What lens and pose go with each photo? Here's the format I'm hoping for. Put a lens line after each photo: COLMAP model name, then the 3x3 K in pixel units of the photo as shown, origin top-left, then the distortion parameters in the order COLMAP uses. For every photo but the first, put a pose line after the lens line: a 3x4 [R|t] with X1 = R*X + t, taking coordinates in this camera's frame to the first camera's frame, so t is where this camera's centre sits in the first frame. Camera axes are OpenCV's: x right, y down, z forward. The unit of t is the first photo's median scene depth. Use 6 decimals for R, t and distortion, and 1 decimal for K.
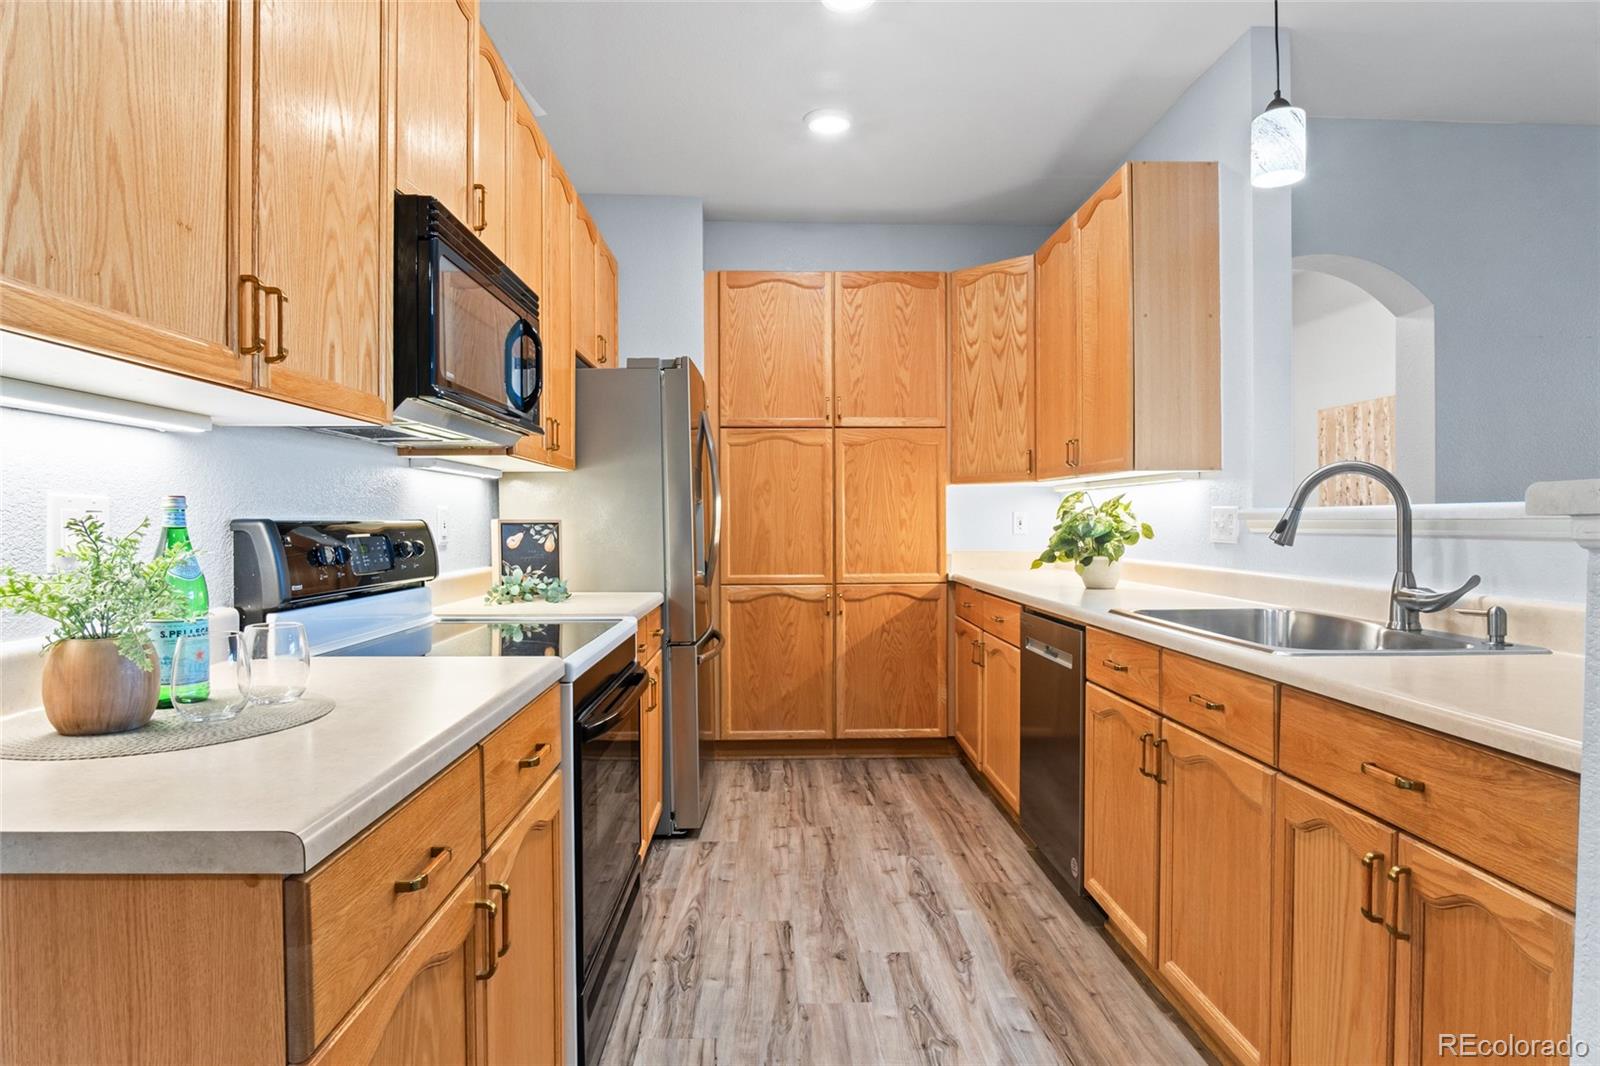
lens RADIAL K [[875.0, 0, 803.4], [0, 875.0, 521.9], [0, 0, 1]] dist [-0.037460, 0.010382]
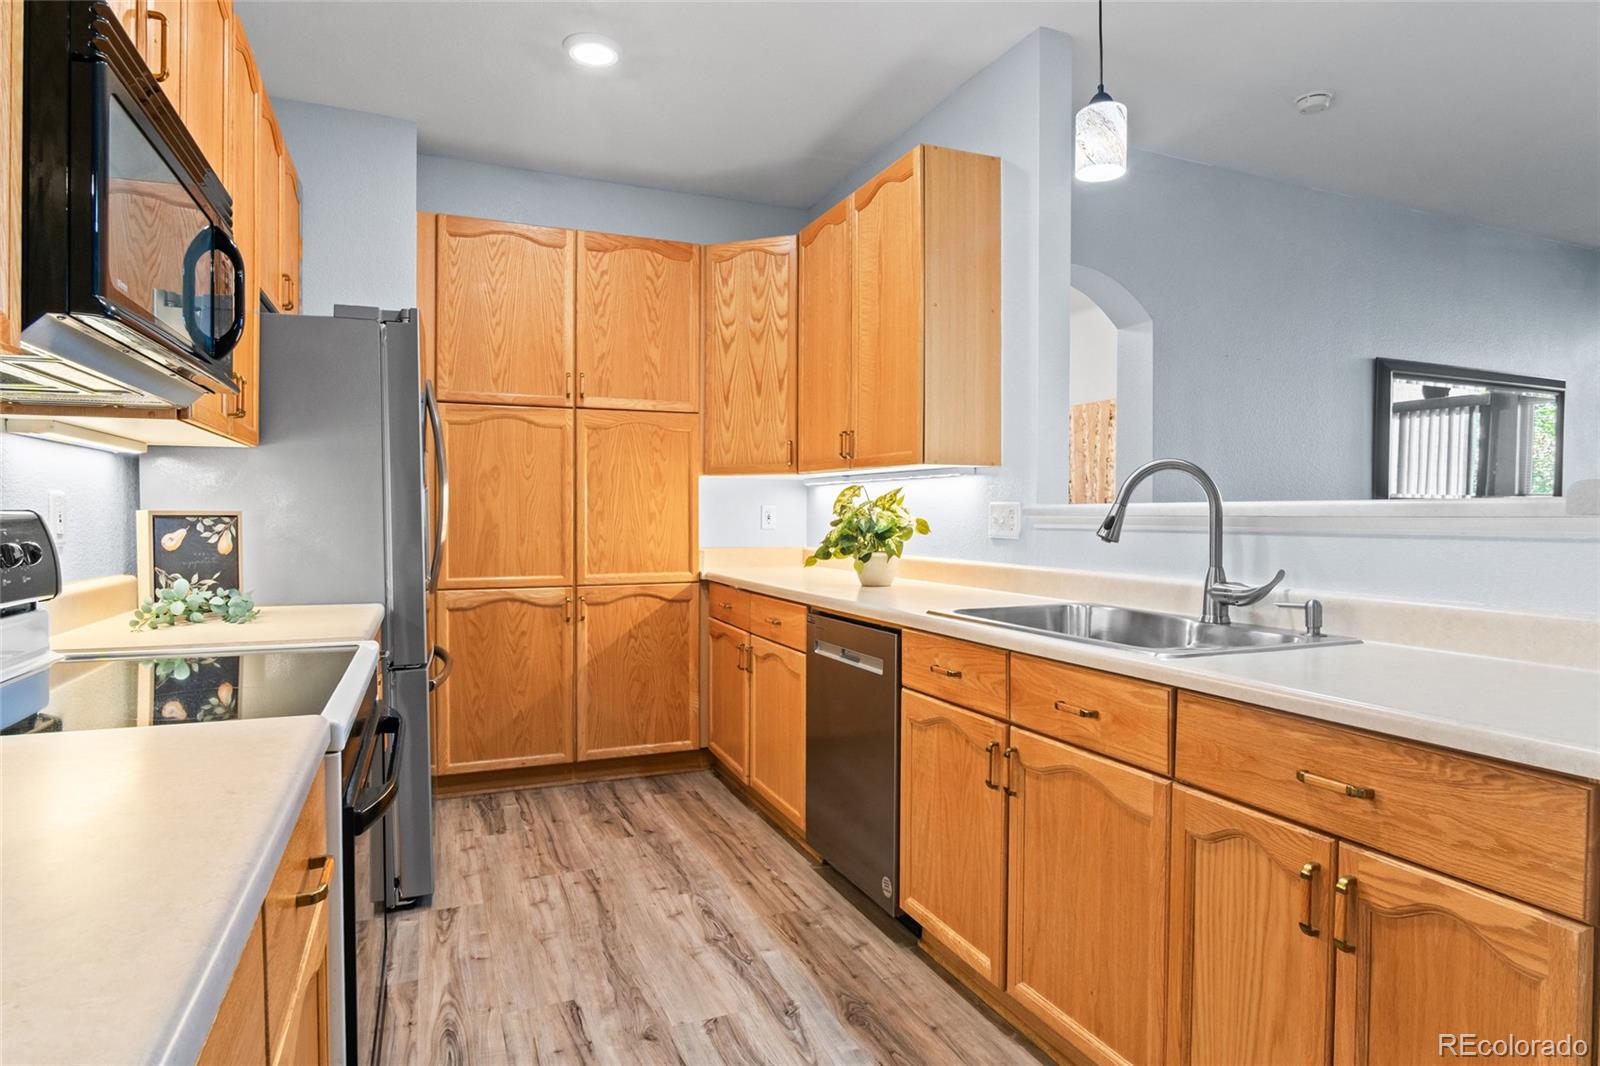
lens RADIAL K [[875.0, 0, 796.4], [0, 875.0, 521.7], [0, 0, 1]] dist [-0.037460, 0.010382]
pose [[0.933775, 0.002049, 0.357856, -0.098604], [-0.004607, 0.999970, 0.006295, -0.000336], [-0.357832, -0.007526, 0.933756, 0.140526]]
